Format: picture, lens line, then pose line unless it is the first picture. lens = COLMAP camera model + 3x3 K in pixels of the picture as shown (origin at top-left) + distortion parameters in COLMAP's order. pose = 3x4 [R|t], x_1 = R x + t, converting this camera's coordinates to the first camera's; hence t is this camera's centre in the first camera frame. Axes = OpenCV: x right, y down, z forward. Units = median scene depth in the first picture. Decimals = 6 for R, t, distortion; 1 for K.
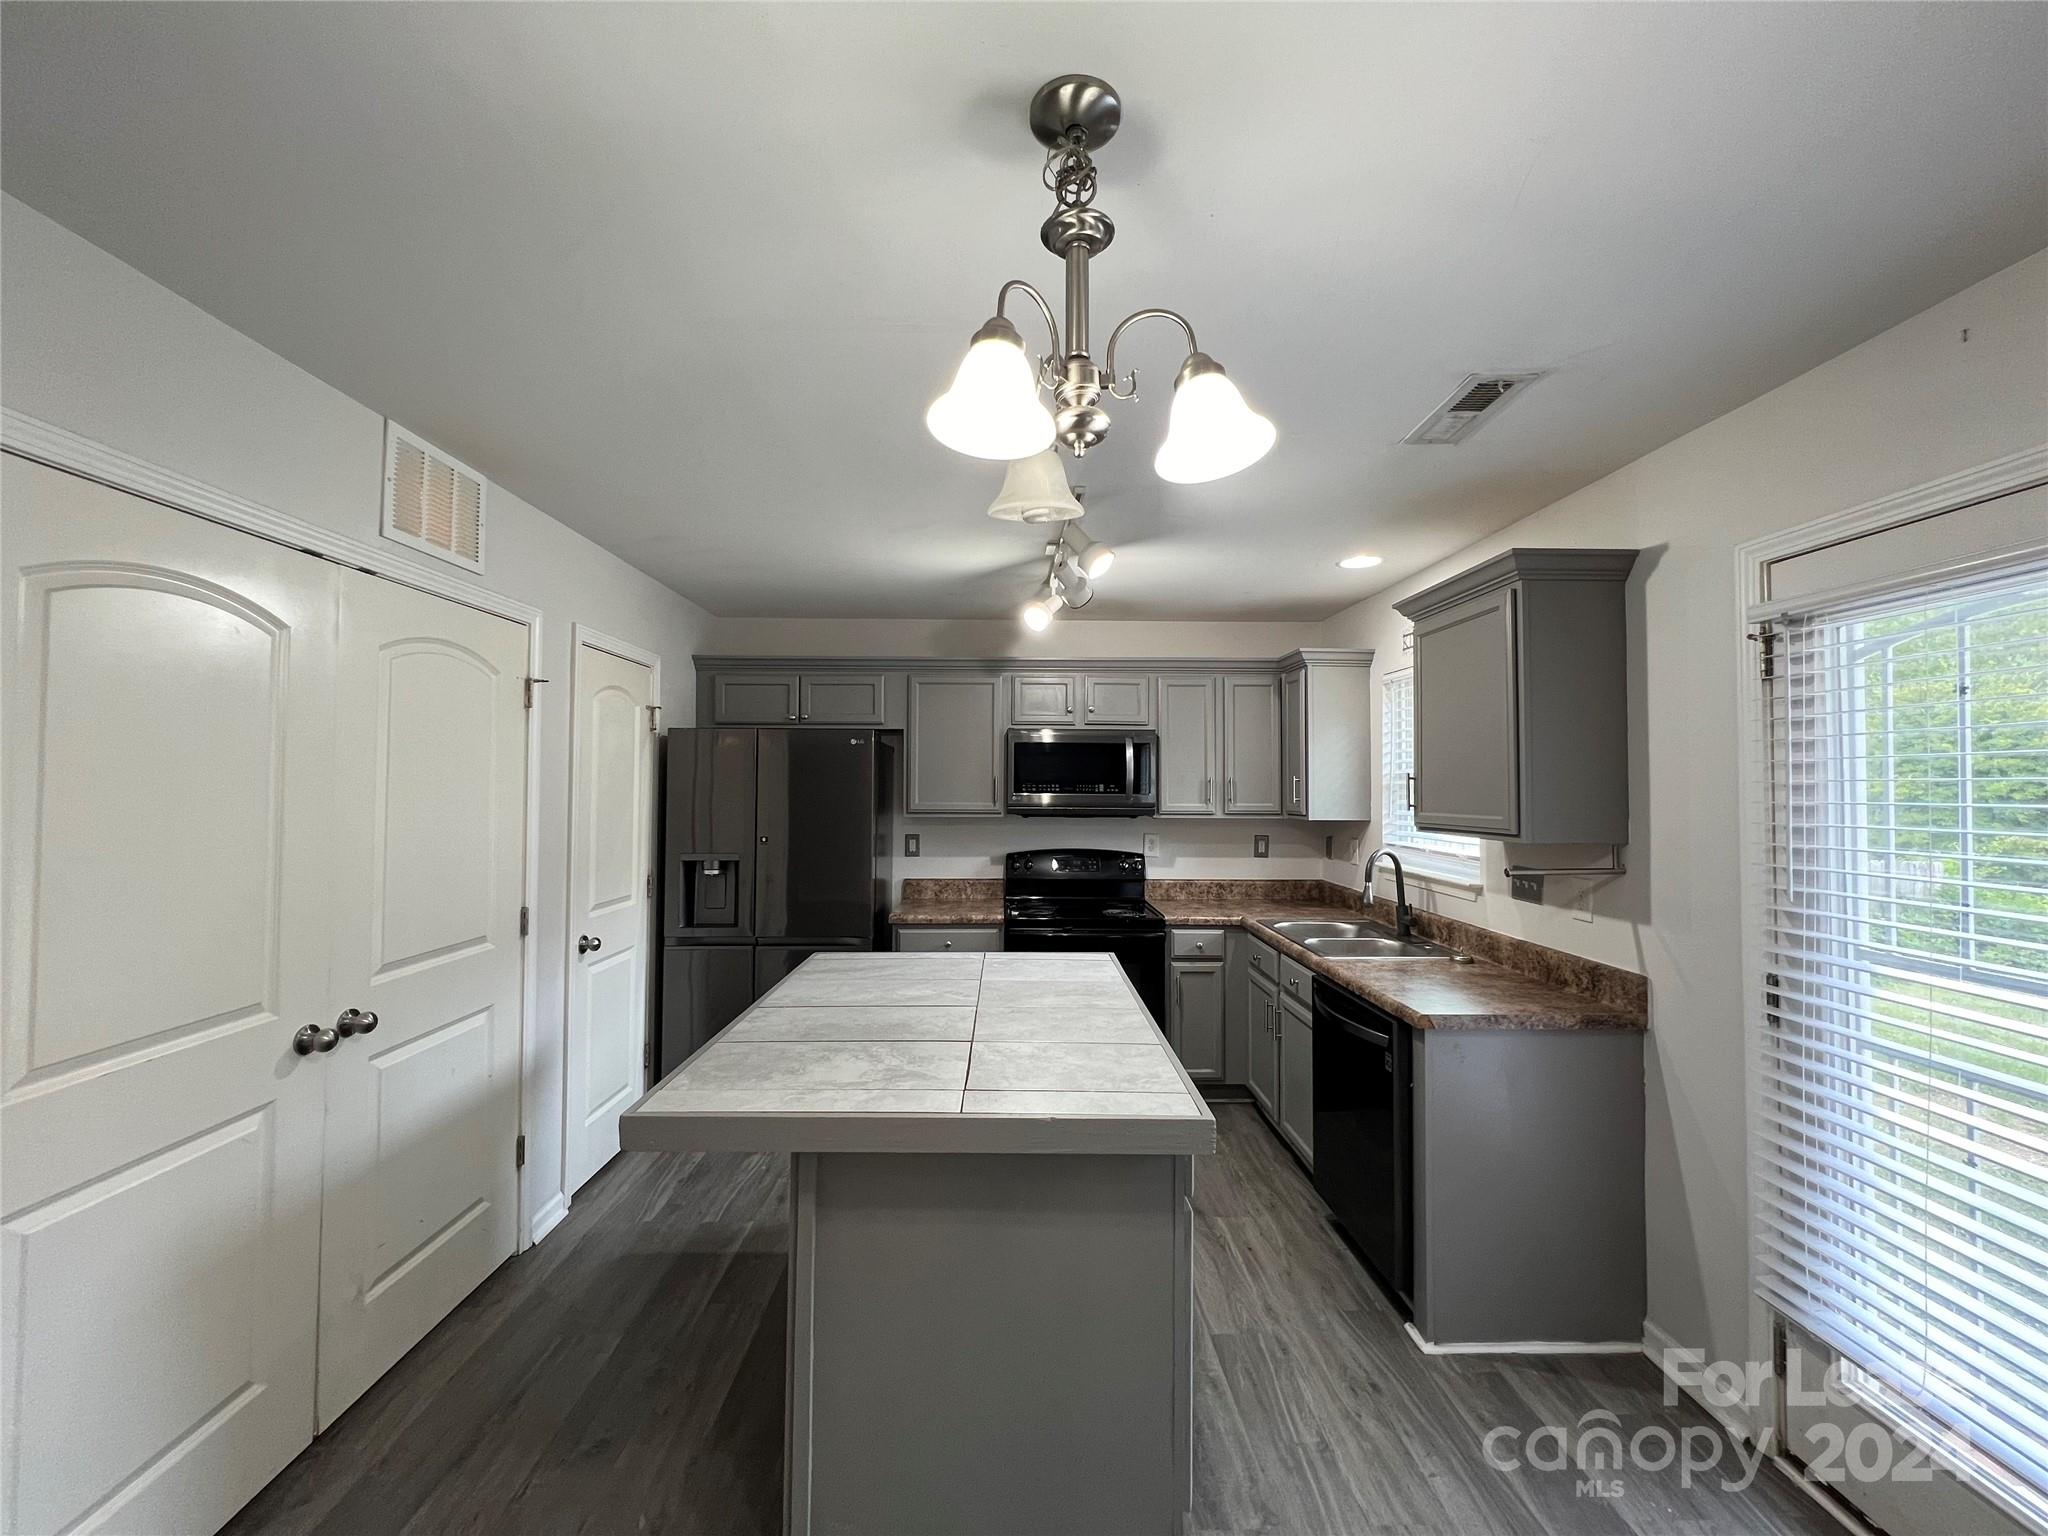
lens RADIAL K [[803.5, 0, 1019.7], [0, 803.5, 765.5], [0, 0, 1]] dist [0.002769, 0.000290]
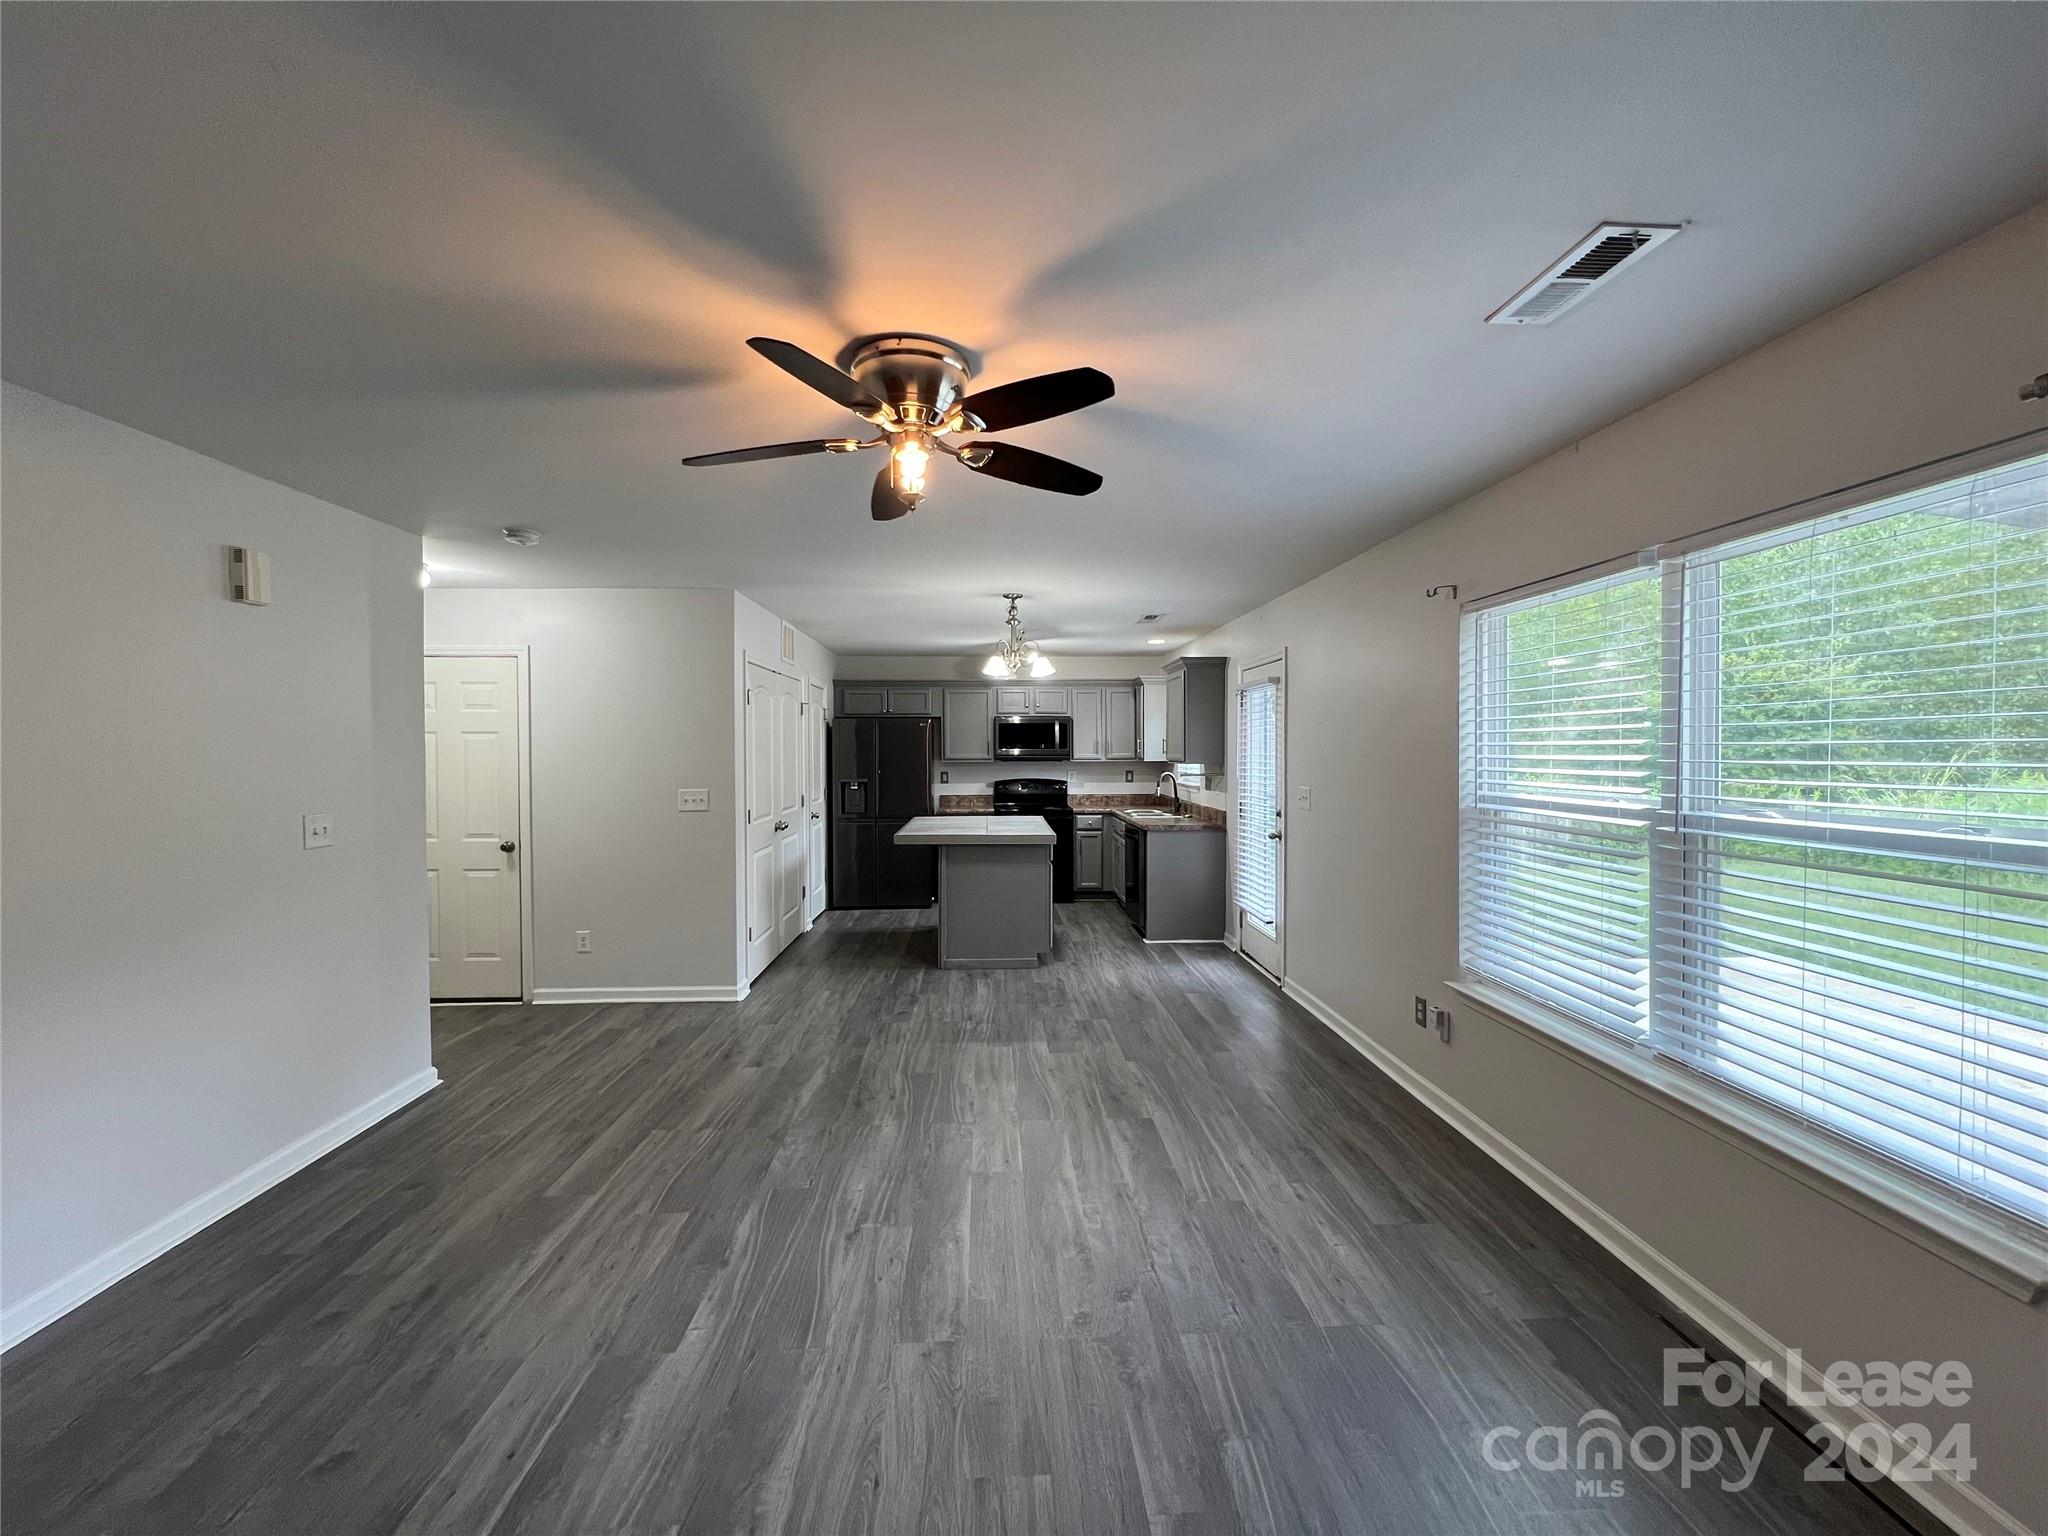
lens RADIAL K [[803.5, 0, 1021.1], [0, 803.5, 757.2], [0, 0, 1]] dist [0.002769, 0.000290]
pose [[0.999631, -0.007576, 0.026074, -0.003575], [0.006585, 0.999261, 0.037876, -0.019894], [-0.026342, -0.037691, 0.998942, -0.950632]]
